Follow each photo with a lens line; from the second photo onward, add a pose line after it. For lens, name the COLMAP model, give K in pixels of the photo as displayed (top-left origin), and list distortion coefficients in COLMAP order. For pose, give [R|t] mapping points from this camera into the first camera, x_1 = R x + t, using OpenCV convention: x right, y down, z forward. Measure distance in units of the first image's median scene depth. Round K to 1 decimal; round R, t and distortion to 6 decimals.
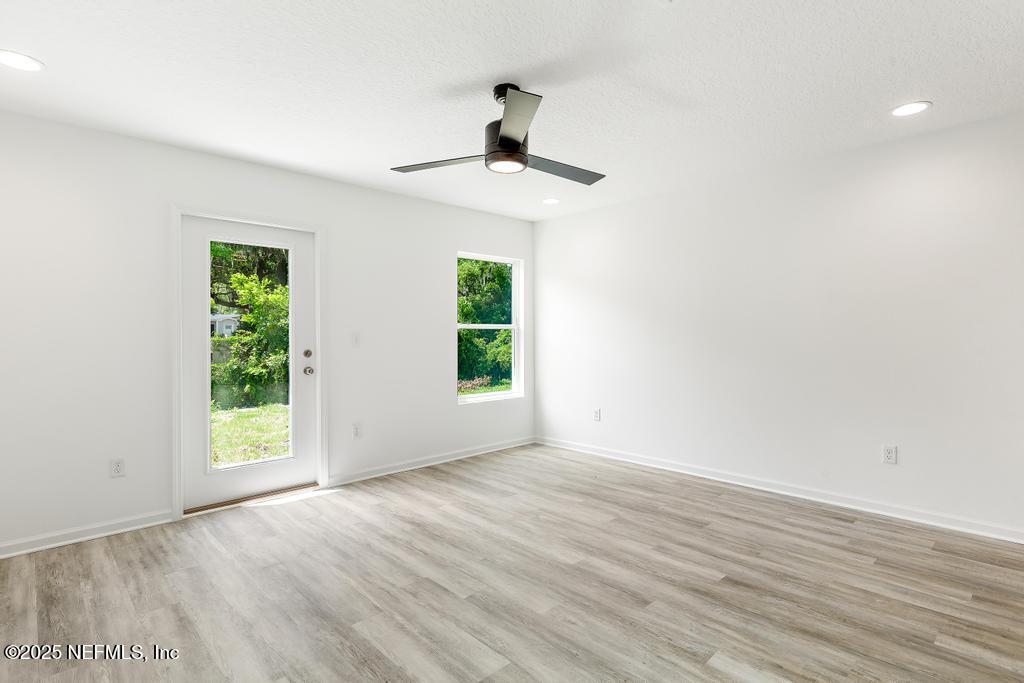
lens RADIAL K [[493.6, 0, 519.2], [0, 493.6, 332.2], [0, 0, 1]] dist [0.034159, 0.000415]
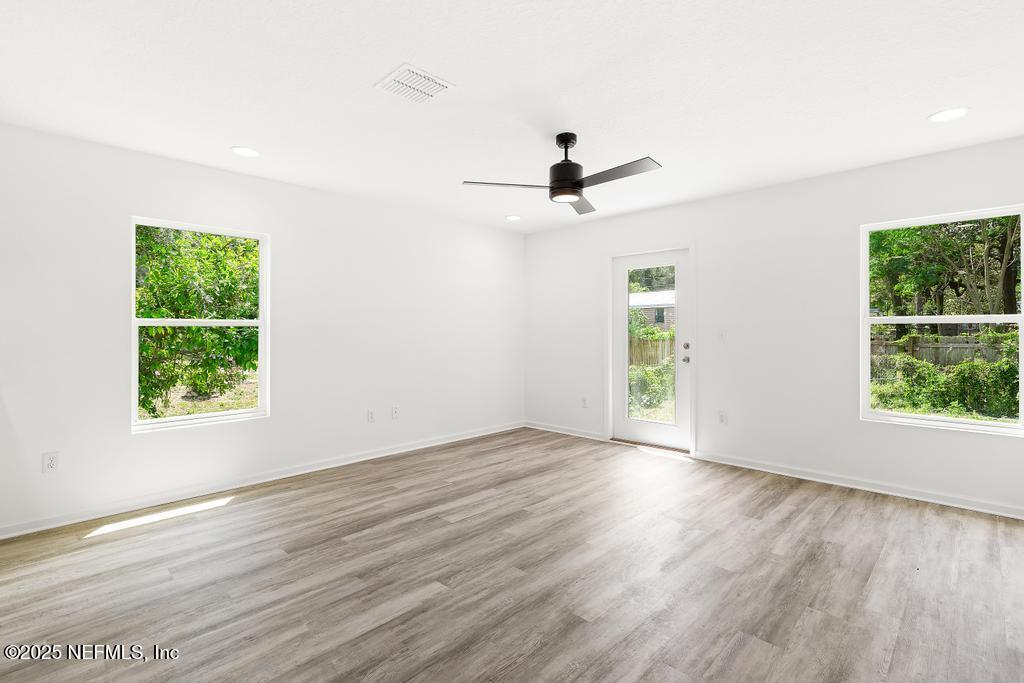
lens RADIAL K [[493.6, 0, 522.1], [0, 493.6, 341.6], [0, 0, 1]] dist [0.034159, 0.000415]
pose [[0.030534, 0.012891, -0.999451, 1.290137], [0.011884, 0.999841, 0.013259, 0.025526], [0.999463, -0.012282, 0.030376, 0.933979]]
